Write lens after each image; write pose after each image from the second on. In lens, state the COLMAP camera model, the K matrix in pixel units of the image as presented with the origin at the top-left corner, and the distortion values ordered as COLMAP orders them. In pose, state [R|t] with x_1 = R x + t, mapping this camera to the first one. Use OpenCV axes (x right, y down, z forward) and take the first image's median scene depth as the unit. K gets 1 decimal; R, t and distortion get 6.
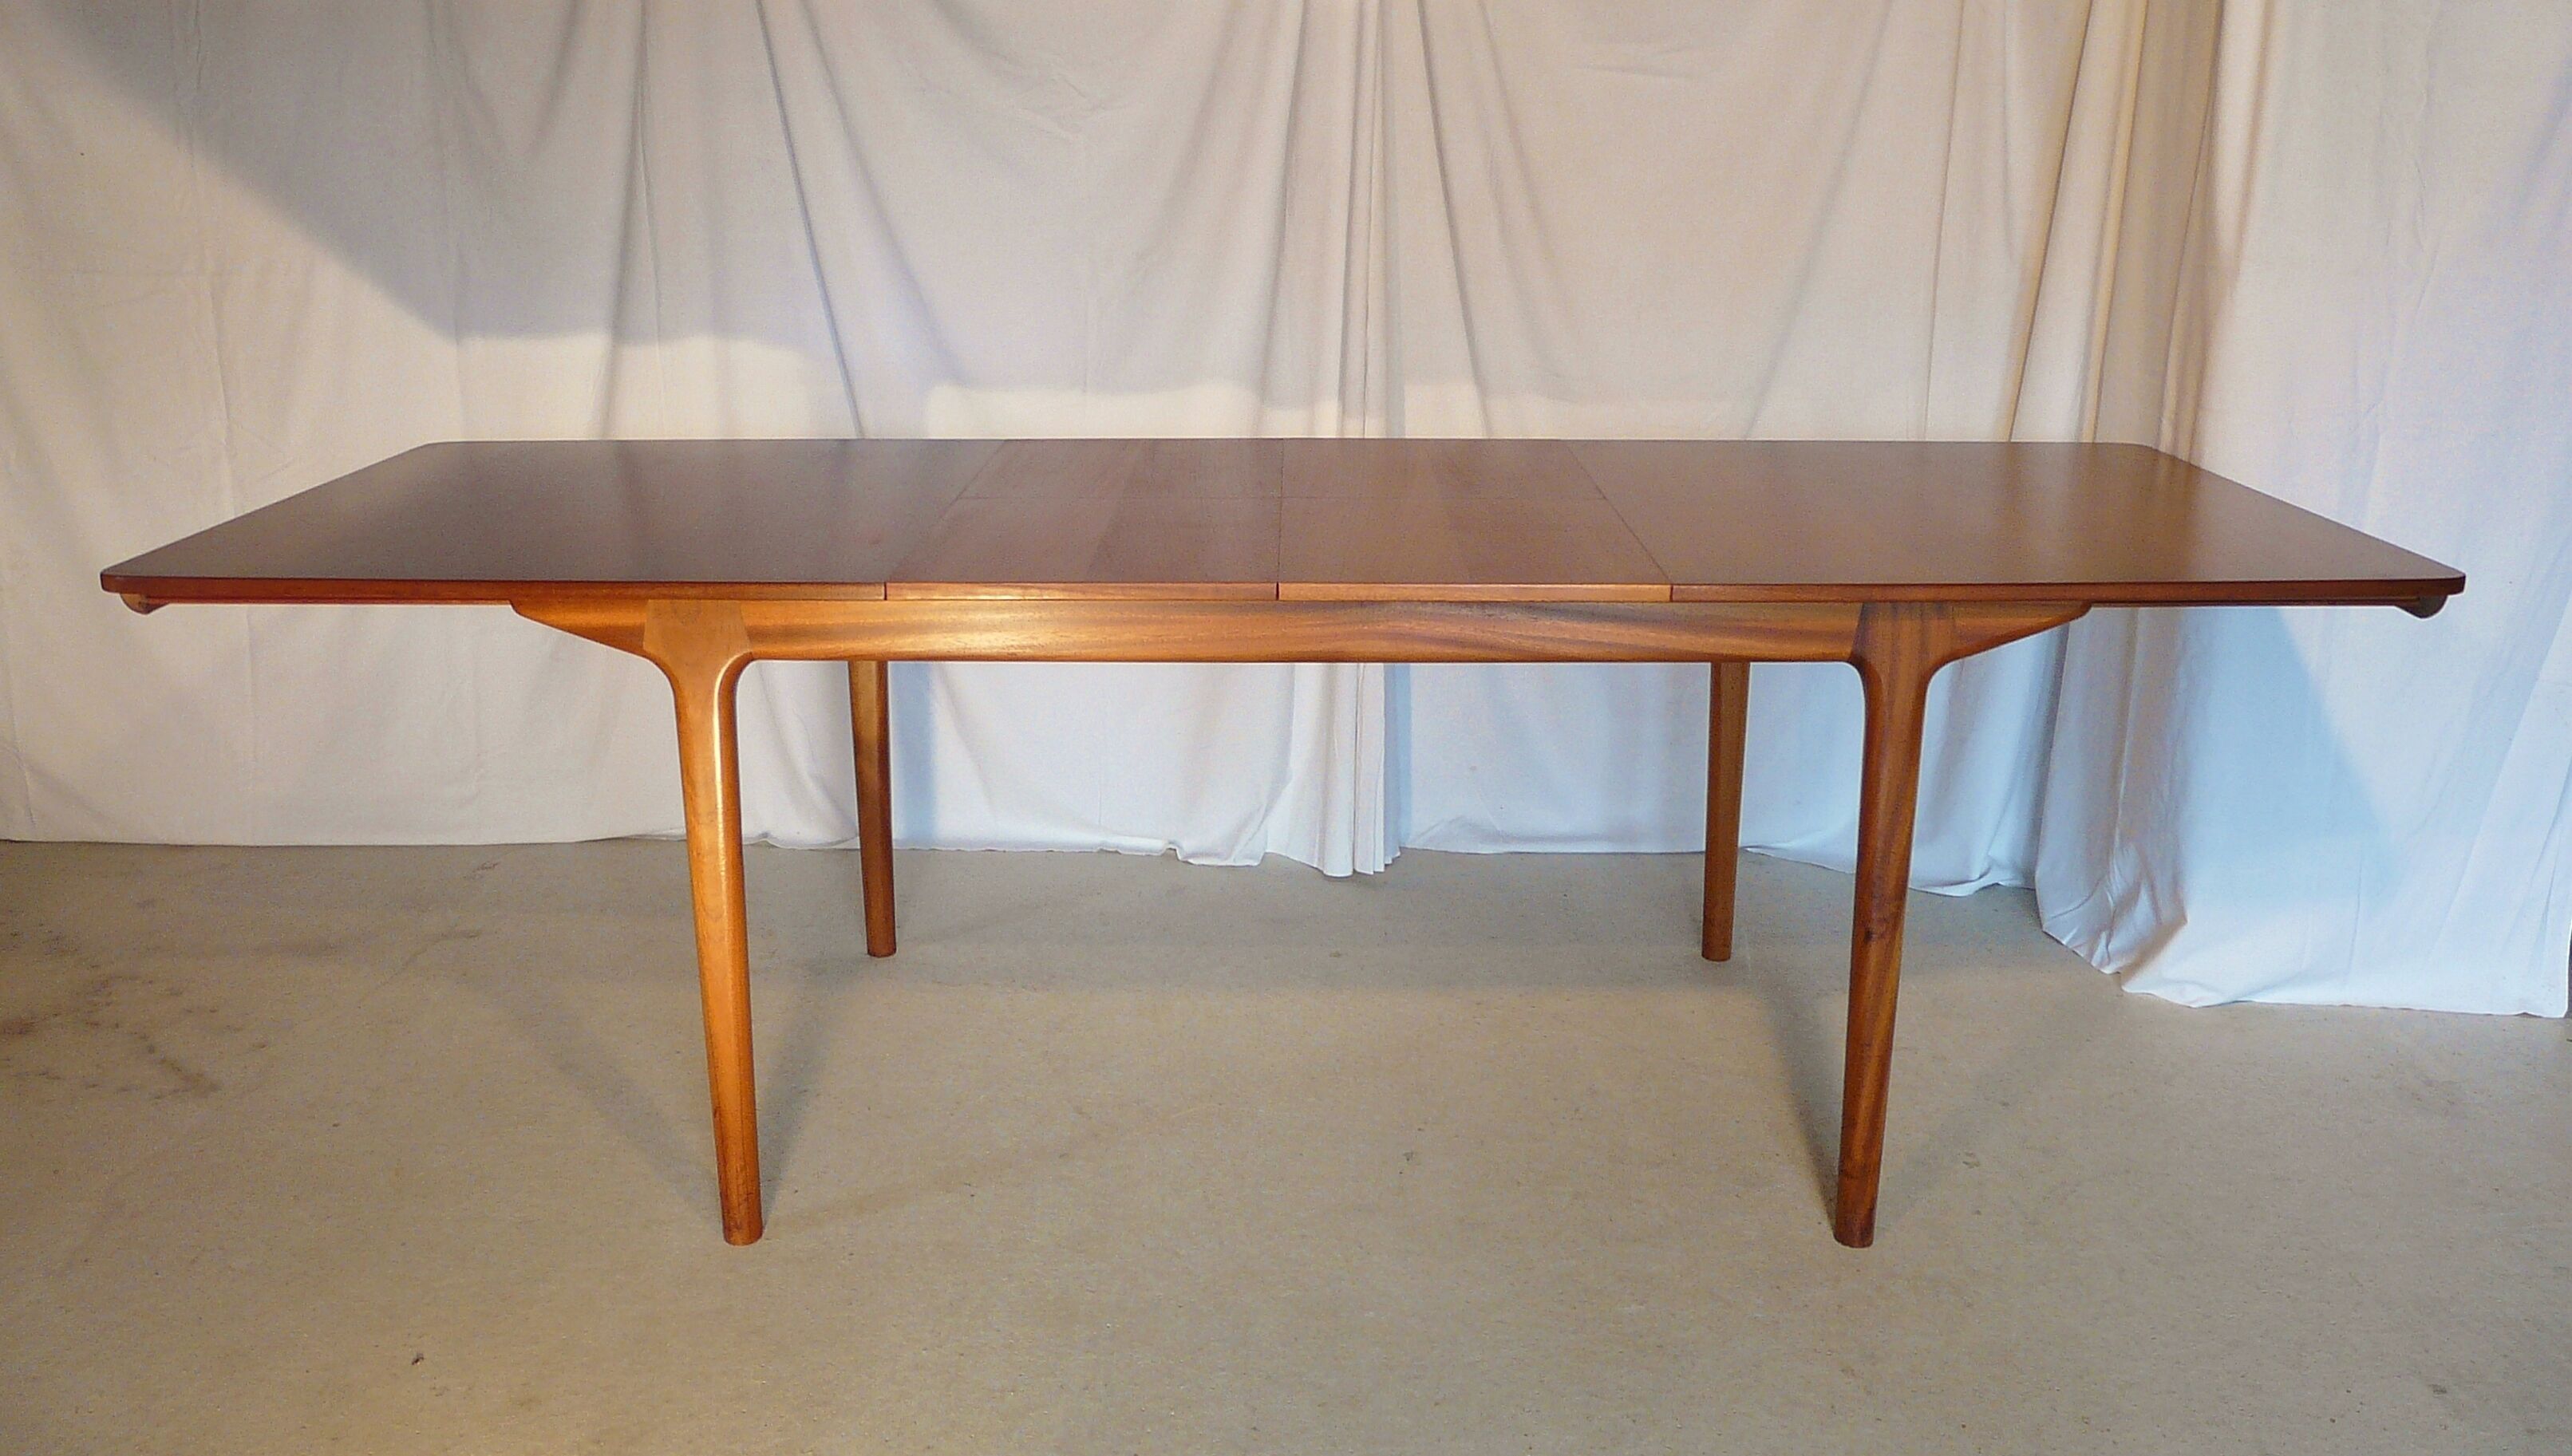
lens RADIAL K [[2095.3, 0, 1258.0], [0, 2095.3, 643.4], [0, 0, 1]] dist [-0.018965, 0.006971]
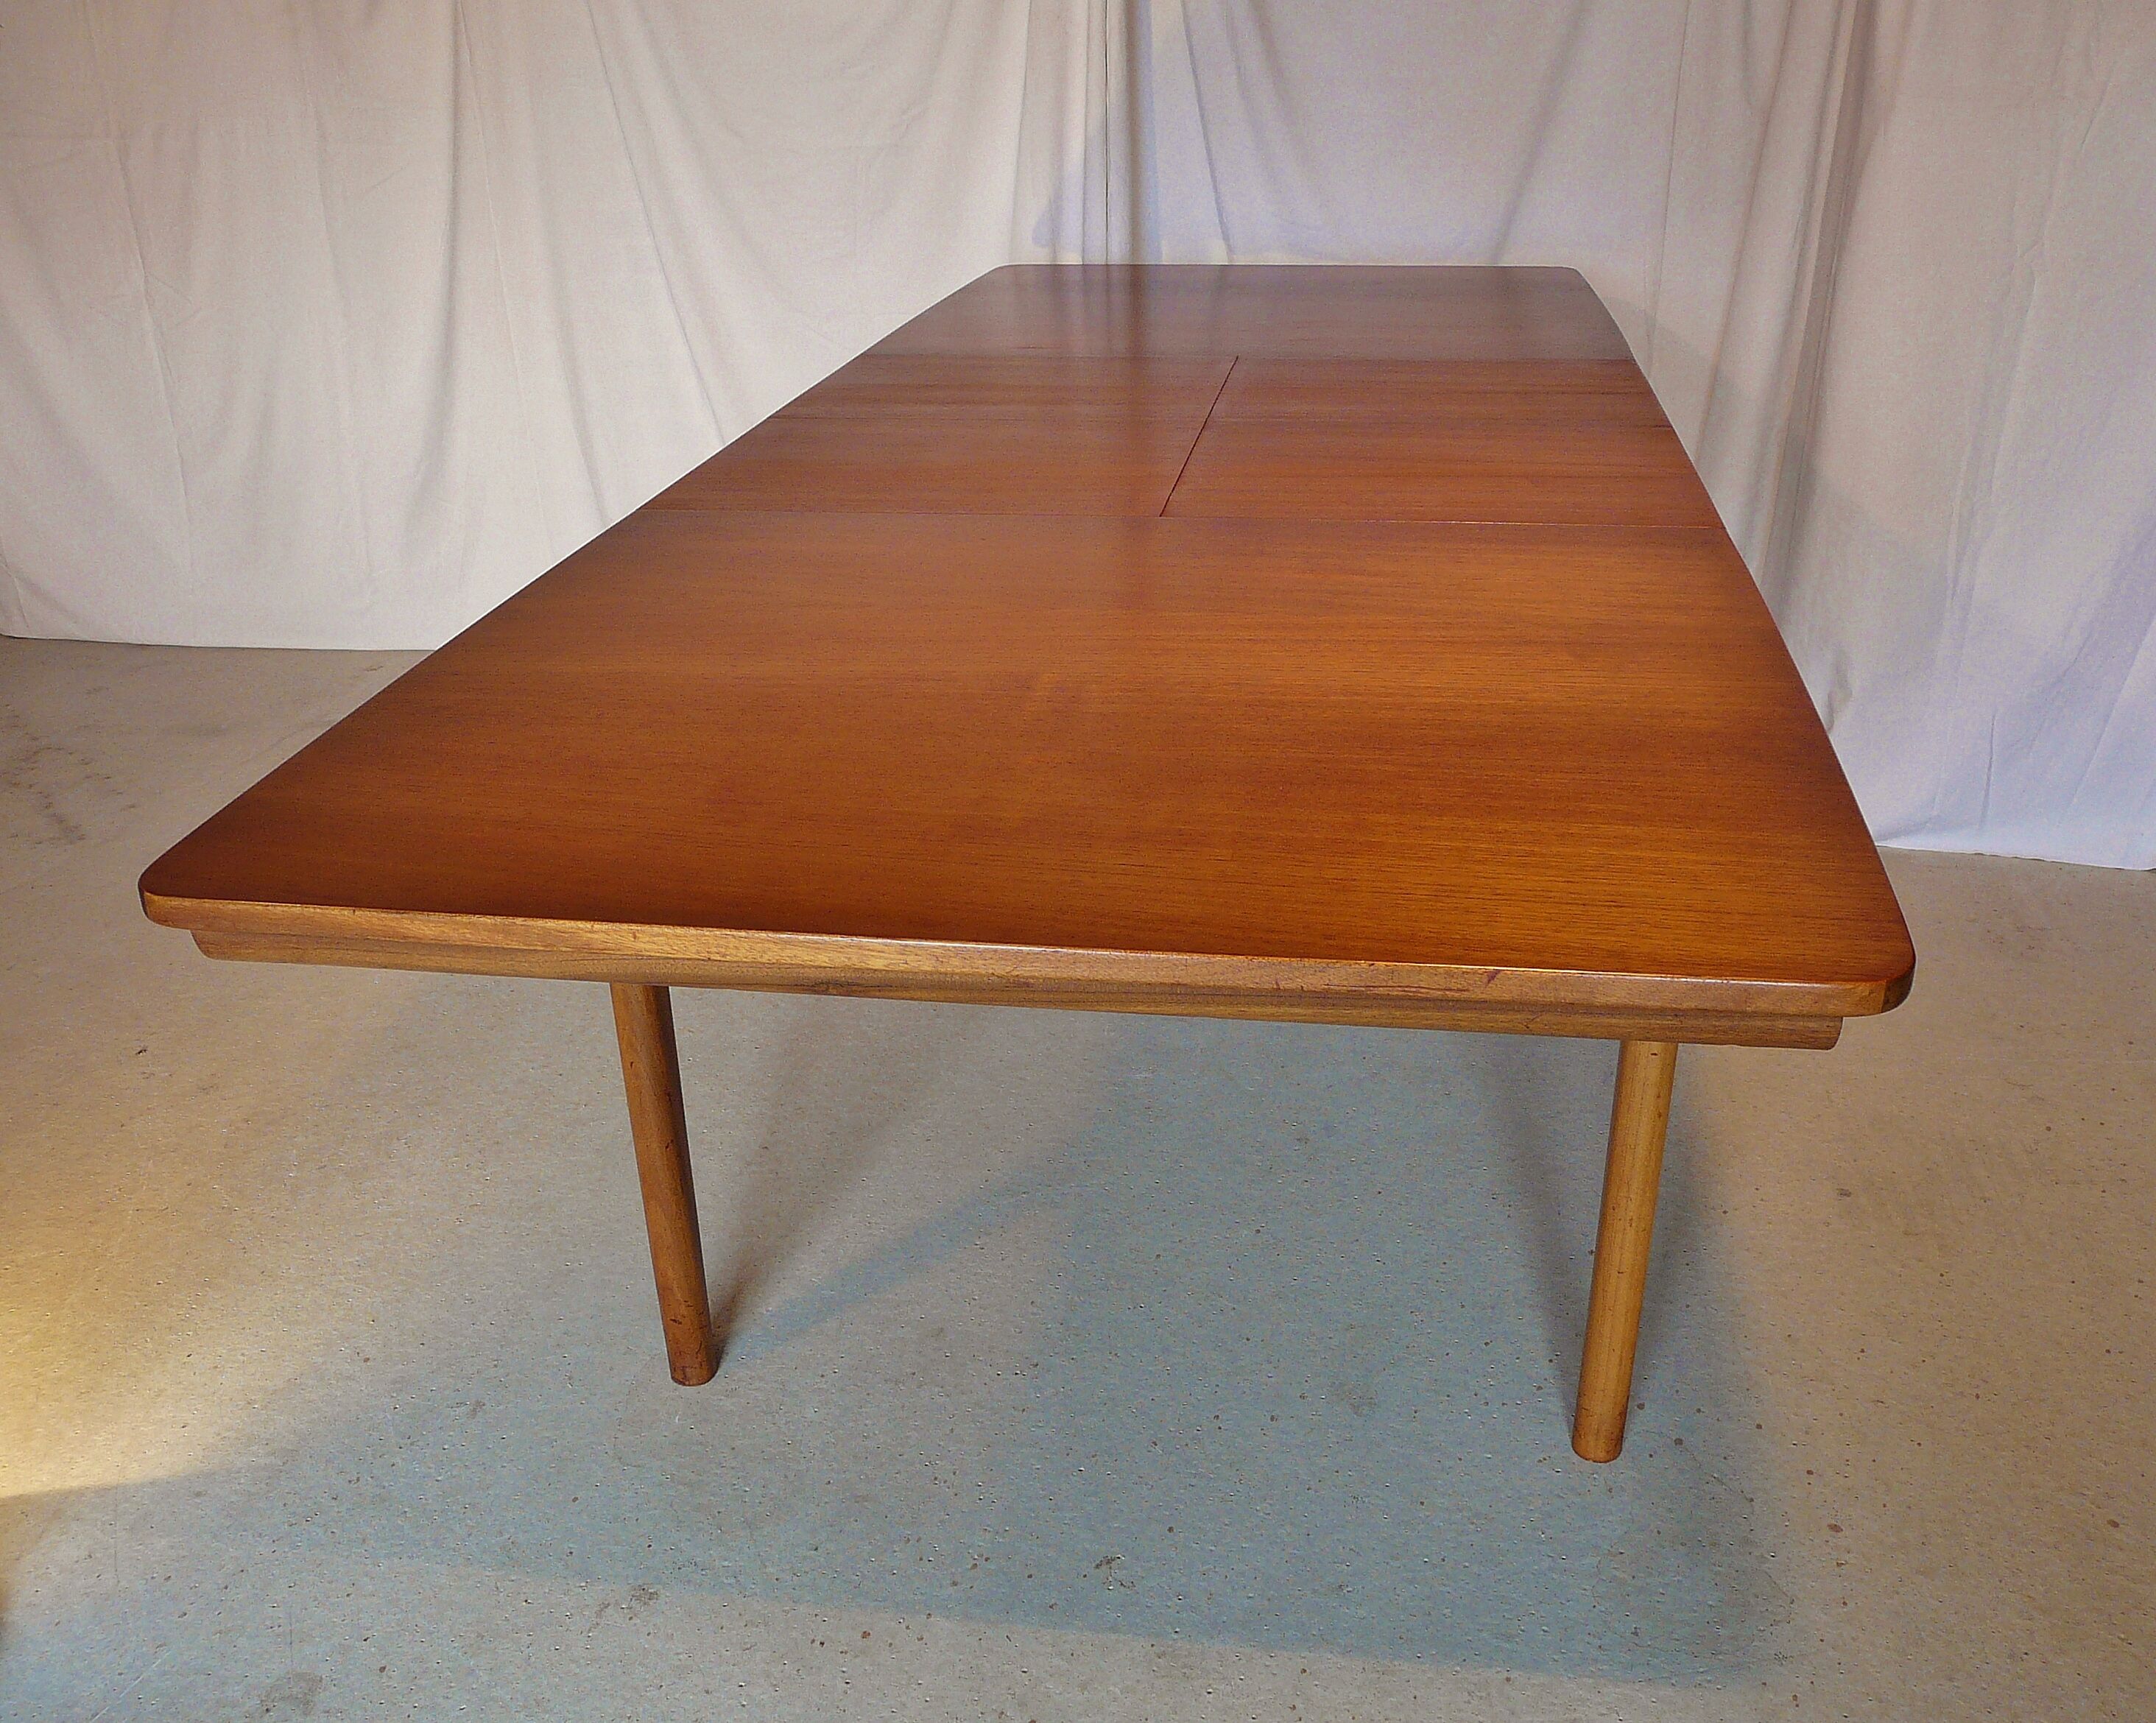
lens RADIAL K [[1933.2, 0, 1102.9], [0, 1933.2, 866.0], [0, 0, 1]] dist [-0.027914, 0.027679]
pose [[0.987661, 0.046451, -0.149556, 0.246779], [-0.018237, 0.982614, 0.184760, 0.011196], [0.155539, -0.179753, 0.971338, 0.001360]]
